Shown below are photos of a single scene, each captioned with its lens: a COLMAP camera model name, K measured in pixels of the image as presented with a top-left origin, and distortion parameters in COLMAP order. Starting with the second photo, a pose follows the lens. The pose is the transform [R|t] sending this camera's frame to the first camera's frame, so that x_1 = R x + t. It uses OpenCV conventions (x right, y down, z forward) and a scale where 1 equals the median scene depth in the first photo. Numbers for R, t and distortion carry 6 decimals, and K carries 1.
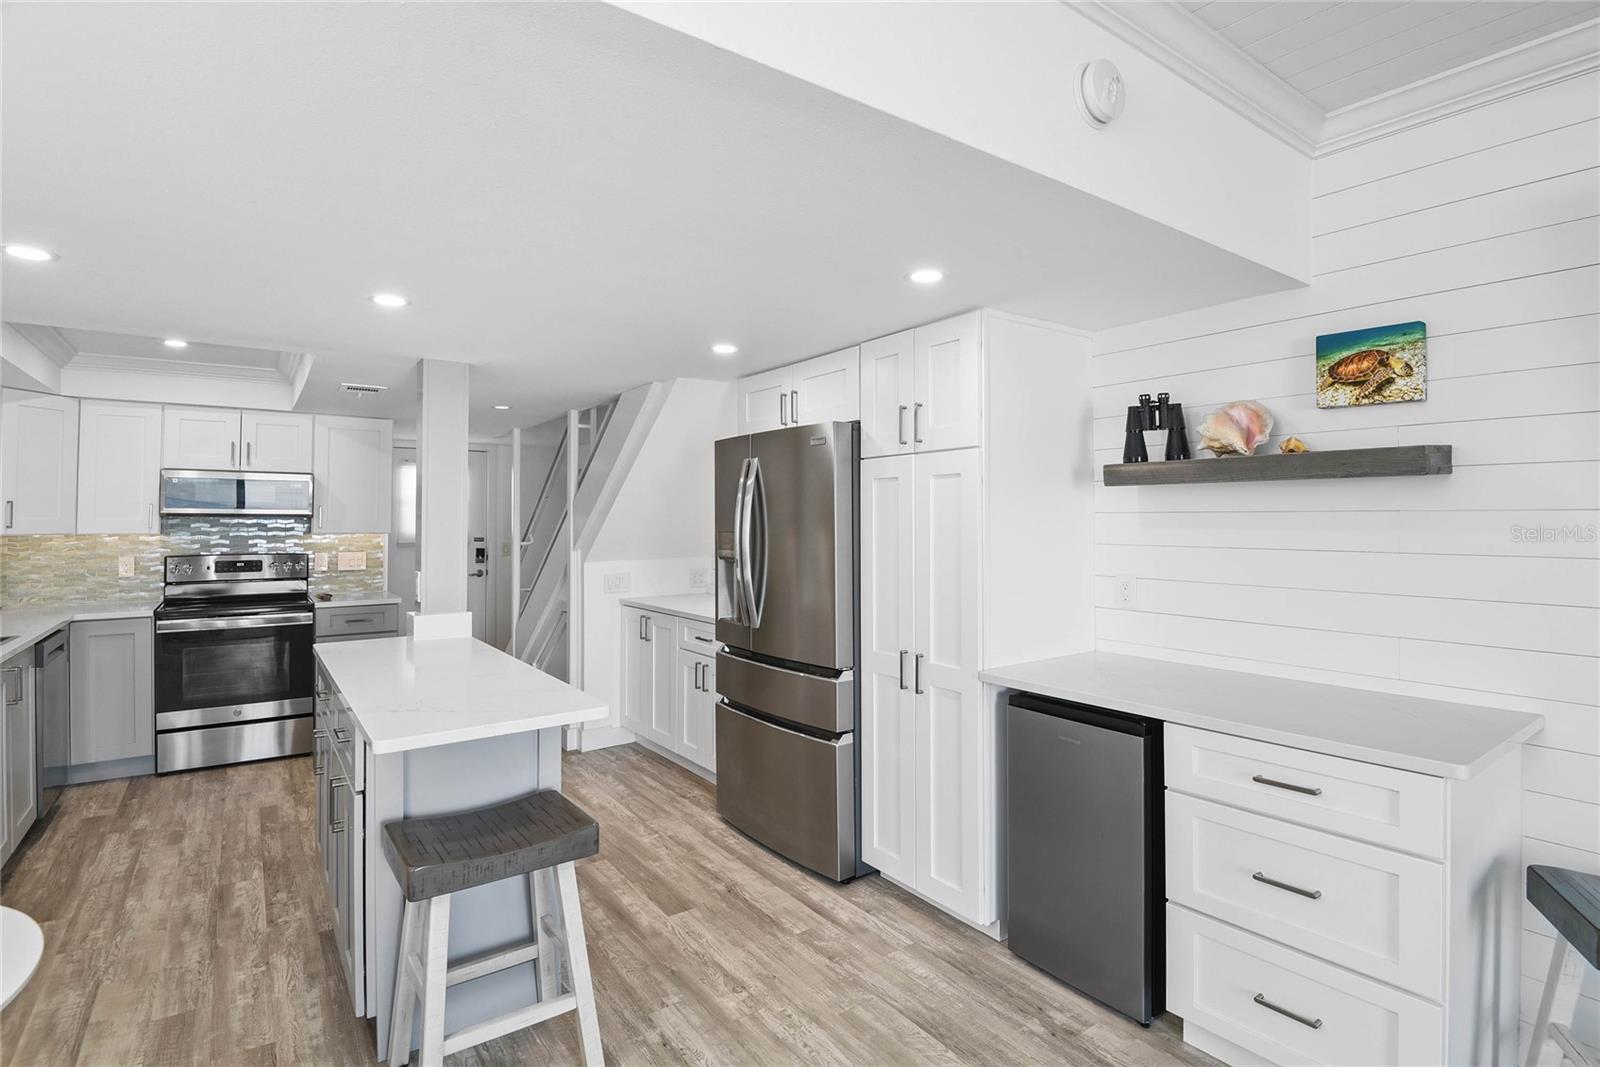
lens RADIAL K [[784.1, 0, 803.0], [0, 784.1, 507.0], [0, 0, 1]] dist [-0.002975, -0.017993]
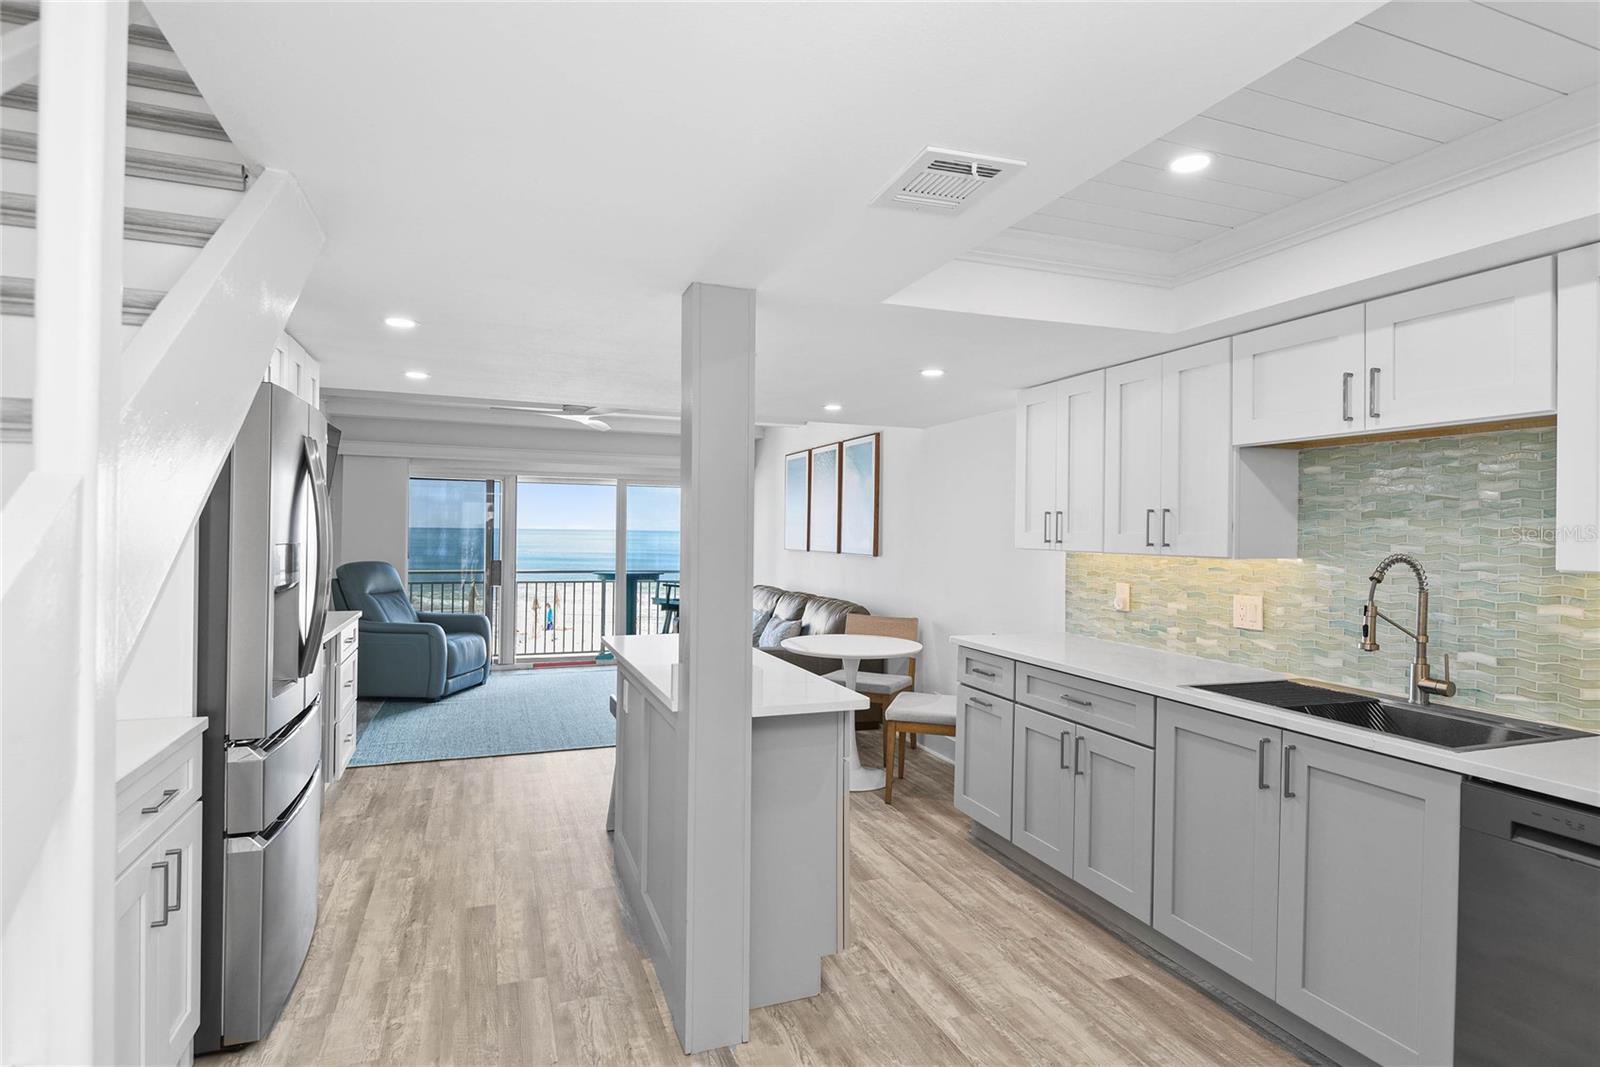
lens RADIAL K [[830.6, 0, 805.1], [0, 830.6, 532.7], [0, 0, 1]] dist [0.039649, -0.025117]
pose [[-0.967494, -0.009765, 0.252704, -0.686857], [-0.014005, 0.999790, -0.014986, 0.027351], [-0.252504, -0.018038, -0.967428, 1.601134]]
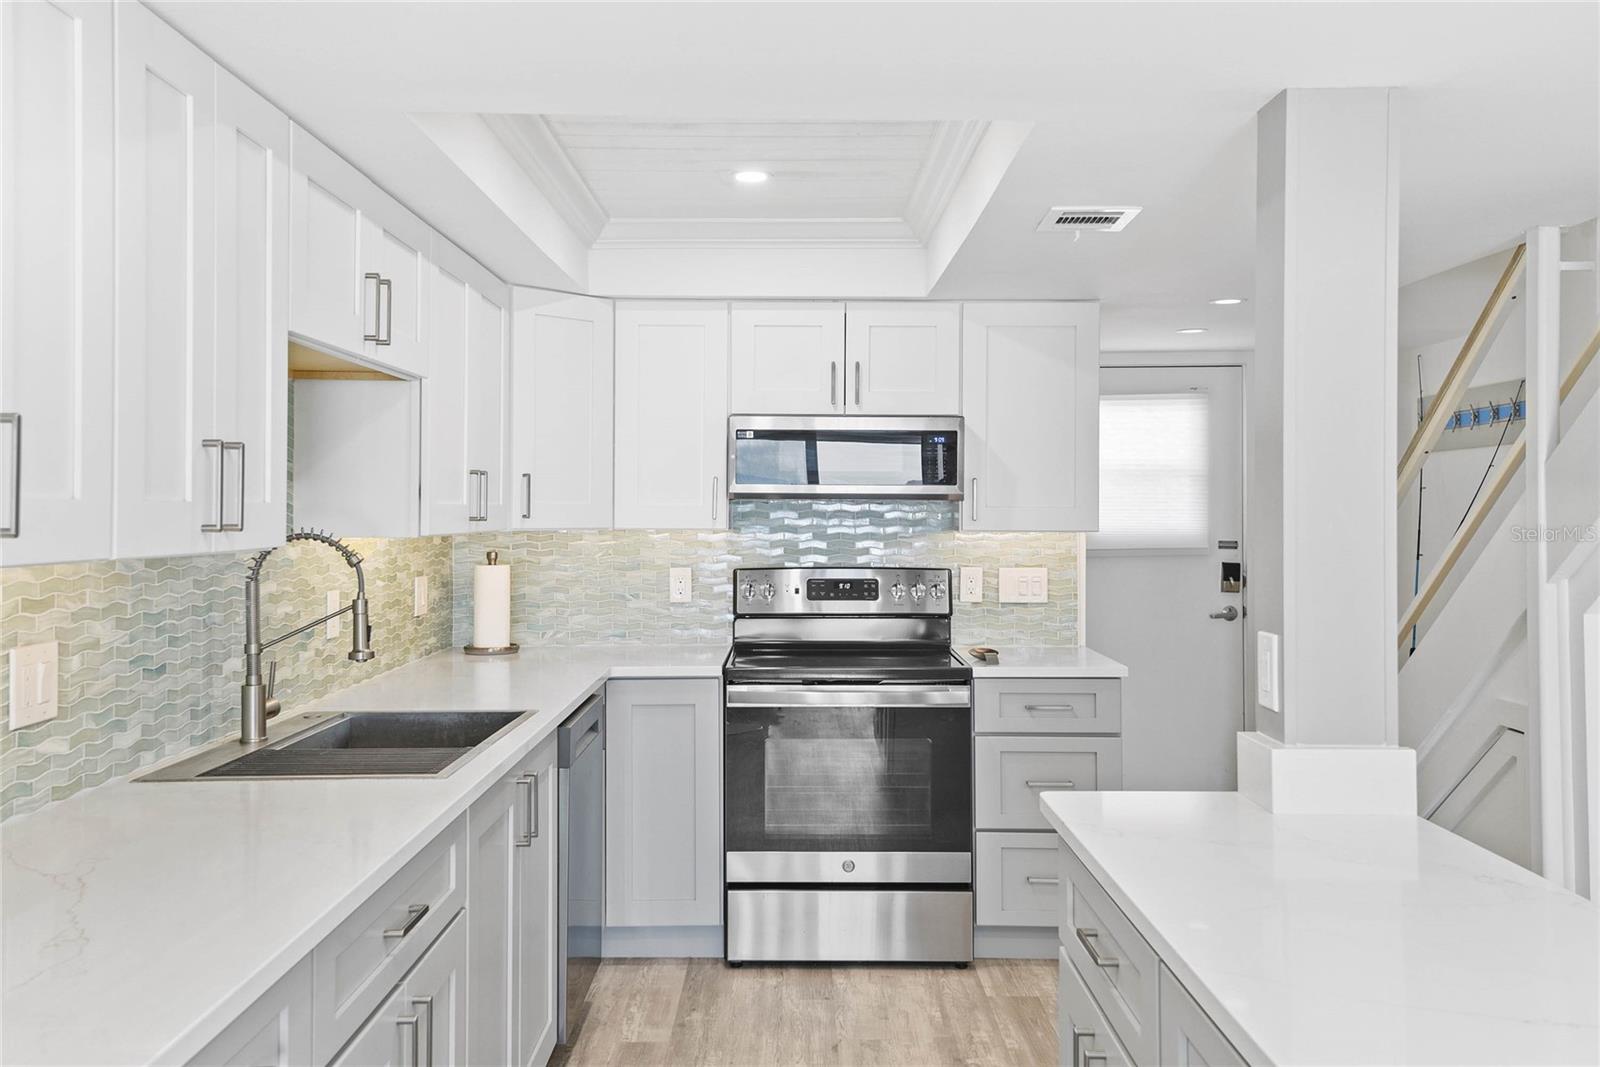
lens RADIAL K [[1386.8, 0, 797.9], [0, 1386.8, 492.2], [0, 0, 1]] dist [0.010895, 0.106372]
pose [[0.812693, -0.005884, -0.582663, -0.256961], [0.009300, 0.999953, 0.002874, 0.006386], [0.582618, -0.007755, 0.812709, 0.268825]]
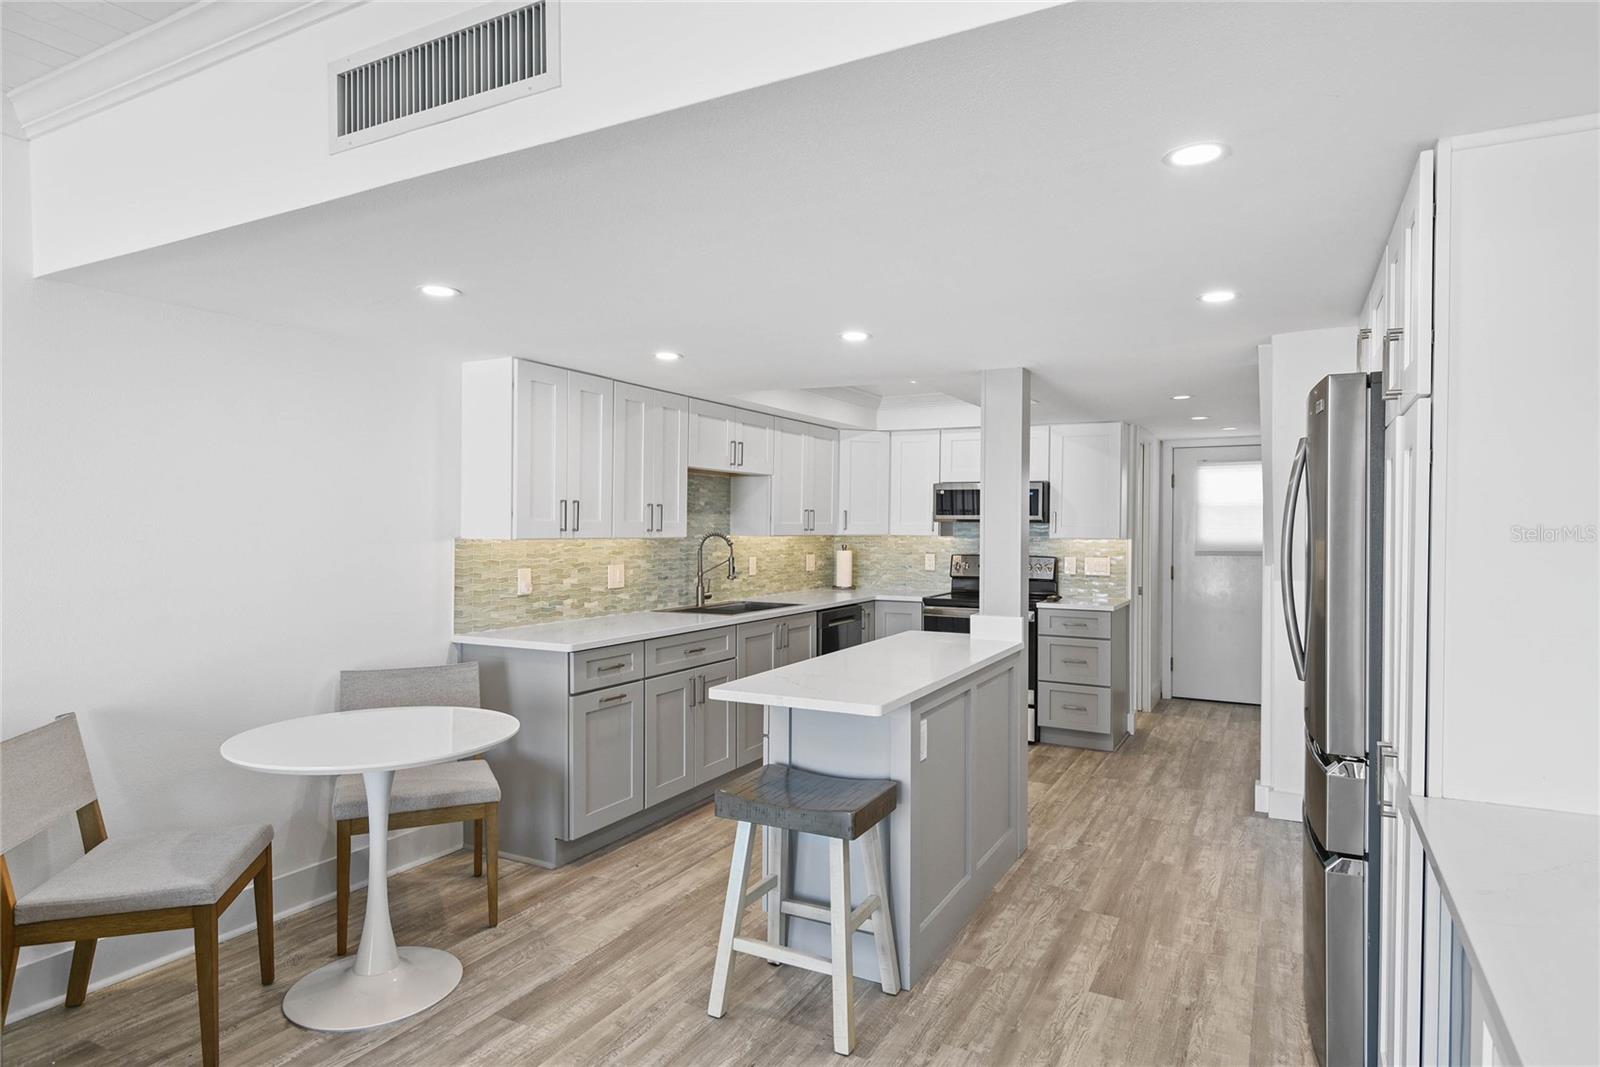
lens RADIAL K [[896.7, 0, 803.0], [0, 896.7, 533.5], [0, 0, 1]] dist [0.042344, -0.034261]
pose [[0.441984, 0.012213, -0.896940, 0.455452], [0.008601, 0.999804, 0.017852, 0.004563], [0.896982, -0.015605, 0.441793, 0.235757]]
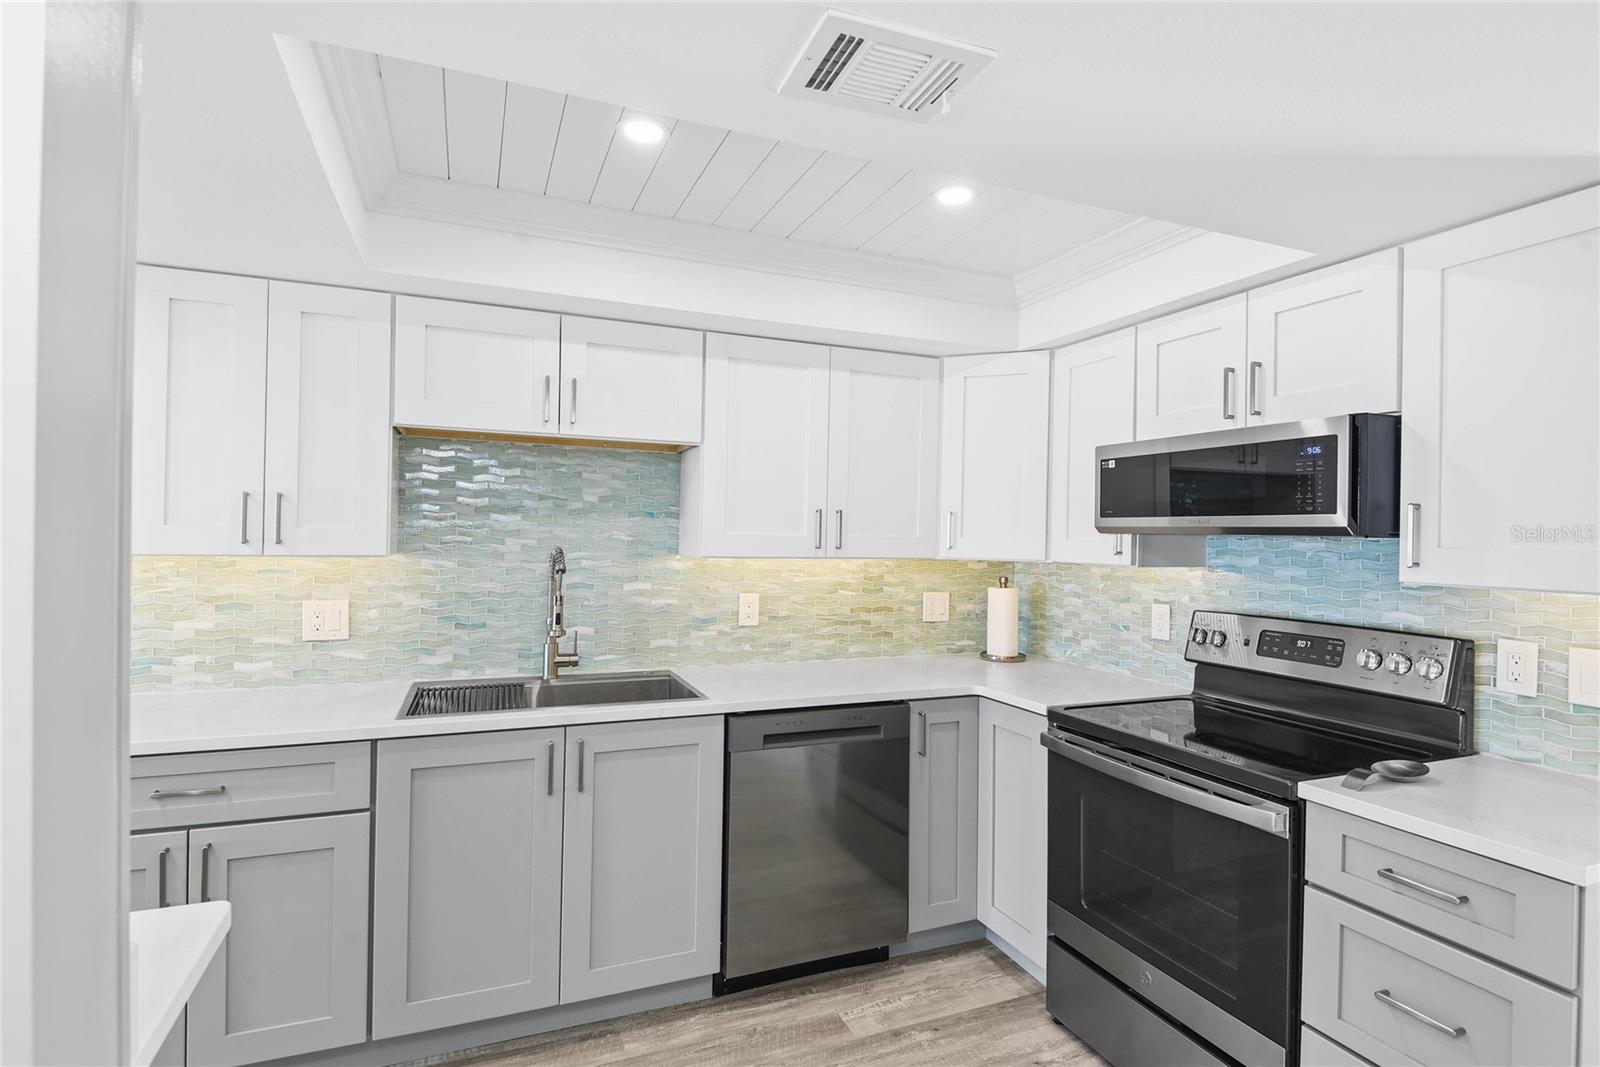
lens RADIAL K [[786.7, 0, 800.0], [0, 786.7, 533.5], [0, 0, 1]] dist [0.027125, -0.034549]
pose [[-0.225866, -0.006168, -0.974139, -0.318379], [0.000912, 0.999978, -0.006543, 0.019830], [0.974158, -0.002366, -0.225855, 1.175676]]
